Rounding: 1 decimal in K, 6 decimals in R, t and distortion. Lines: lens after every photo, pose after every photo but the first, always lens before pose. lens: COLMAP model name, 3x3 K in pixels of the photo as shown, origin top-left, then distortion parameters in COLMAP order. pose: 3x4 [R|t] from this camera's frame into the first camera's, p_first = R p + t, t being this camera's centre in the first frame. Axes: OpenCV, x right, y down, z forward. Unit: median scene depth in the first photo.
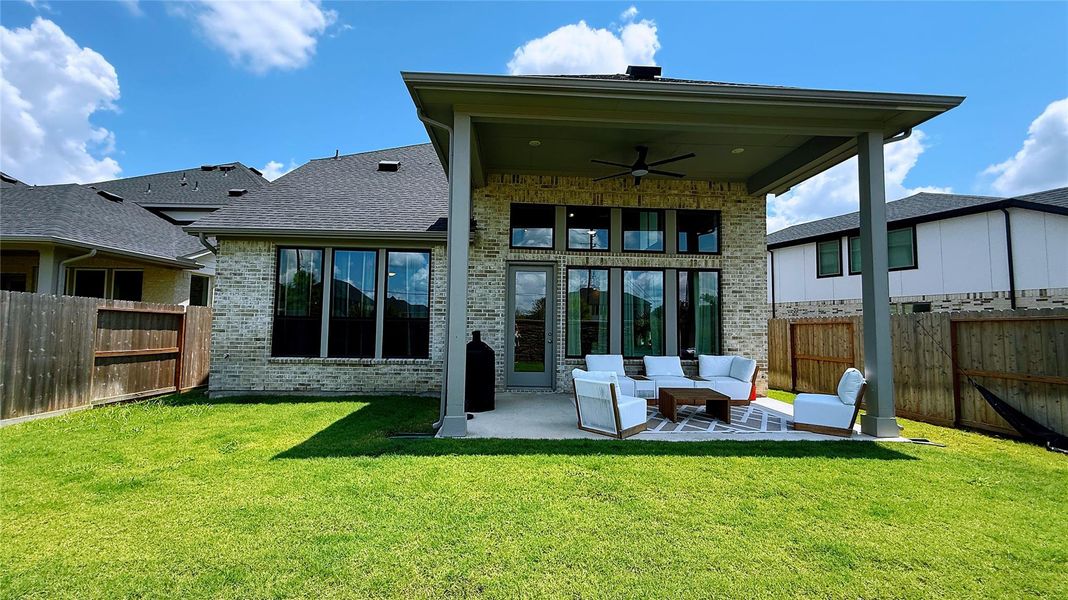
lens RADIAL K [[424.3, 0, 534.0], [0, 424.3, 300.0], [0, 0, 1]] dist [-0.000957, 0.000093]
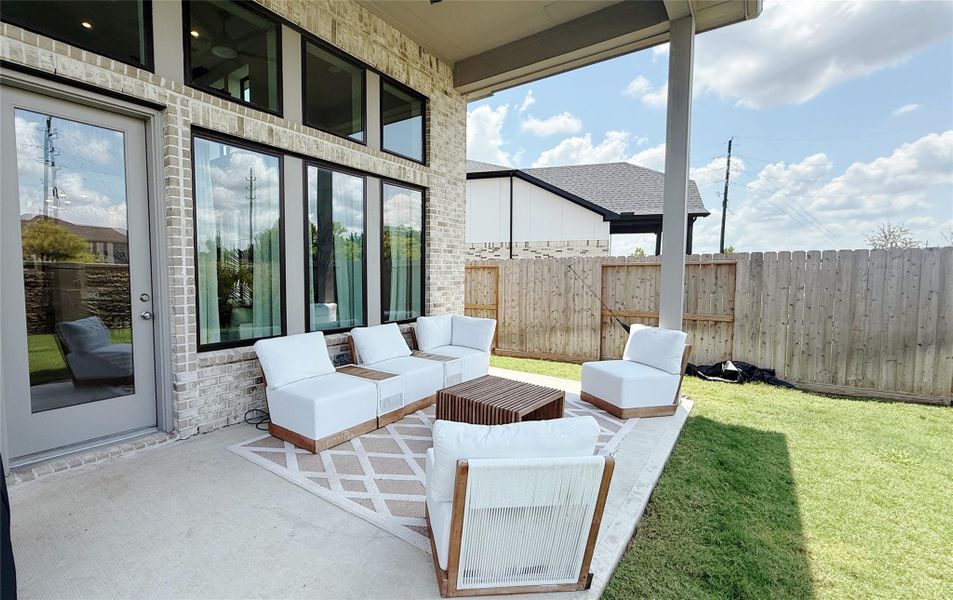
lens RADIAL K [[465.4, 0, 476.5], [0, 465.4, 300.0], [0, 0, 1]] dist [0.014778, -0.000197]
pose [[0.658691, -0.053773, 0.750490, -0.077737], [-0.040764, 0.993428, 0.106957, 0.021910], [-0.751308, -0.101045, 0.652170, 0.440263]]
